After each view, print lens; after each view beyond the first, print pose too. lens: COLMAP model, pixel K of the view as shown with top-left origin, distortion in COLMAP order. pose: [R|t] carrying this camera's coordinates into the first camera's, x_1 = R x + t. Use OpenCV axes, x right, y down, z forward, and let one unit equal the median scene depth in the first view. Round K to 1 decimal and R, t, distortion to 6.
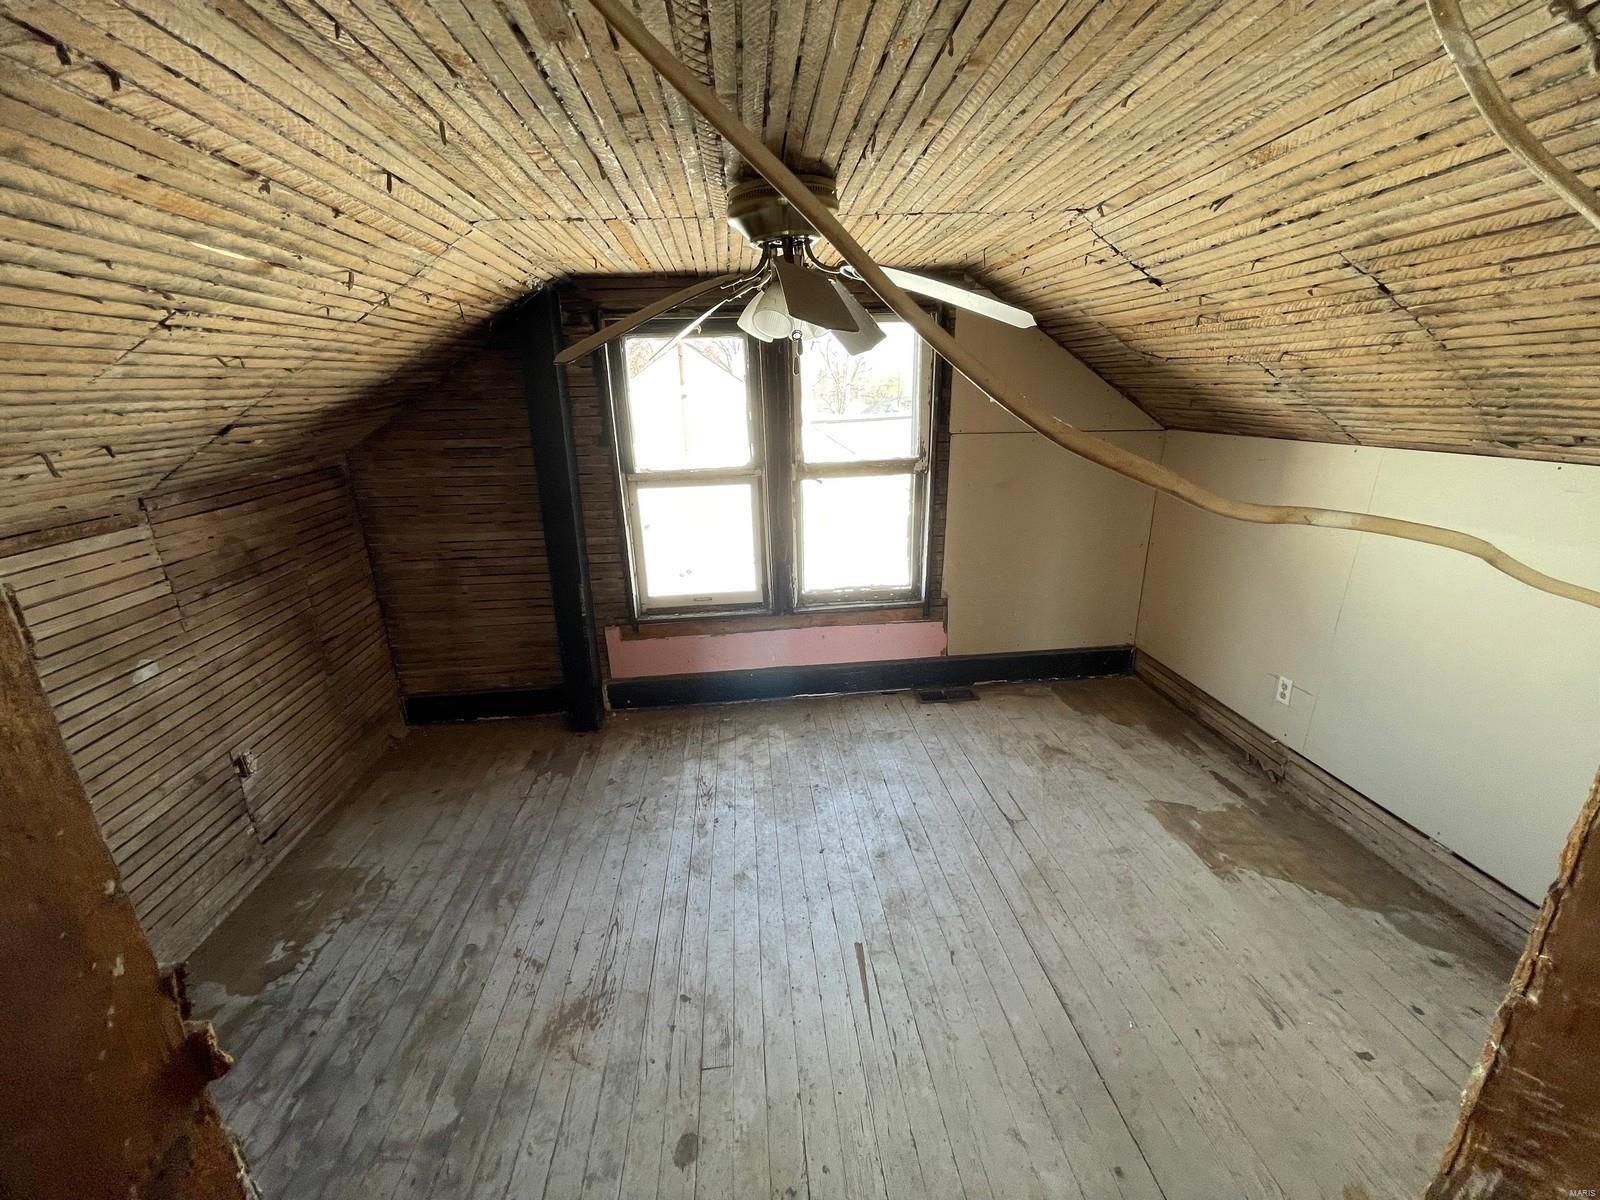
lens RADIAL K [[643.9, 0, 800.3], [0, 643.9, 601.4], [0, 0, 1]] dist [-0.002607, 0.000494]
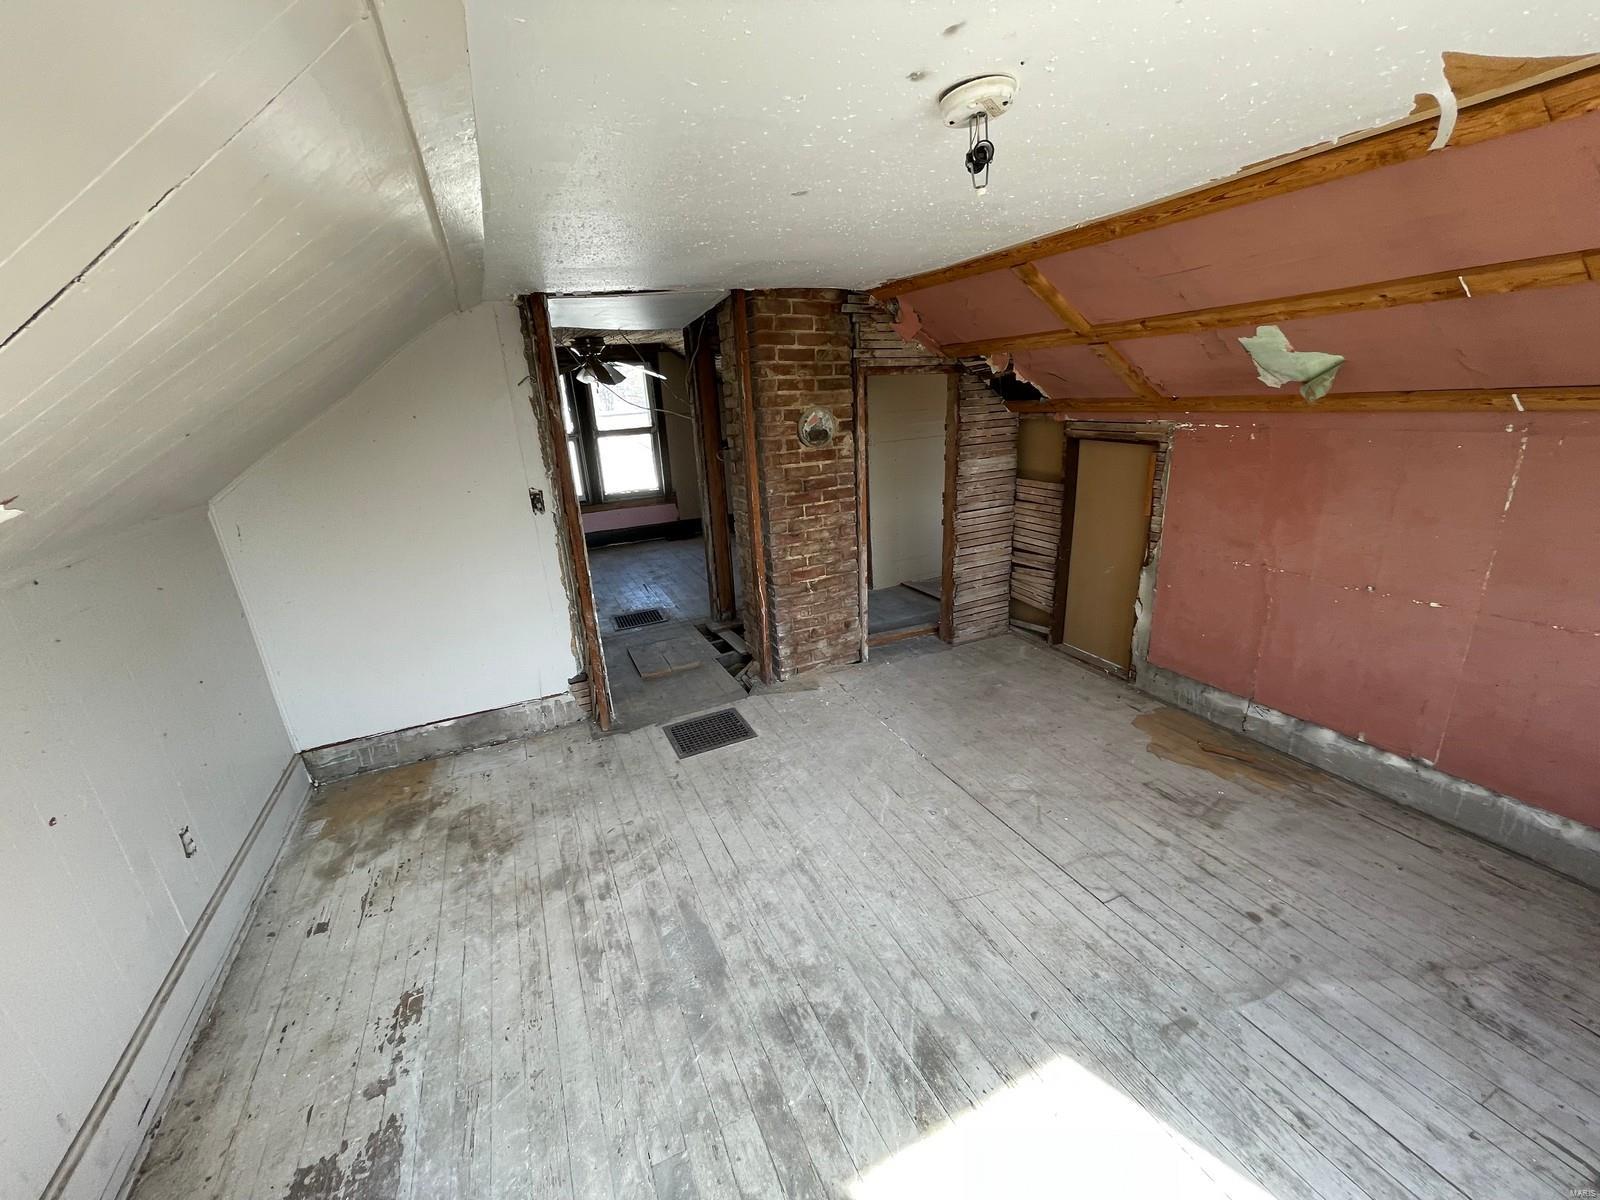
lens RADIAL K [[643.9, 0, 795.9], [0, 643.9, 610.1], [0, 0, 1]] dist [-0.002607, 0.000494]
pose [[0.943497, -0.134156, 0.303010, -0.167981], [0.129721, 0.990939, 0.034813, 0.637658], [-0.304935, 0.006461, 0.952351, -2.028997]]
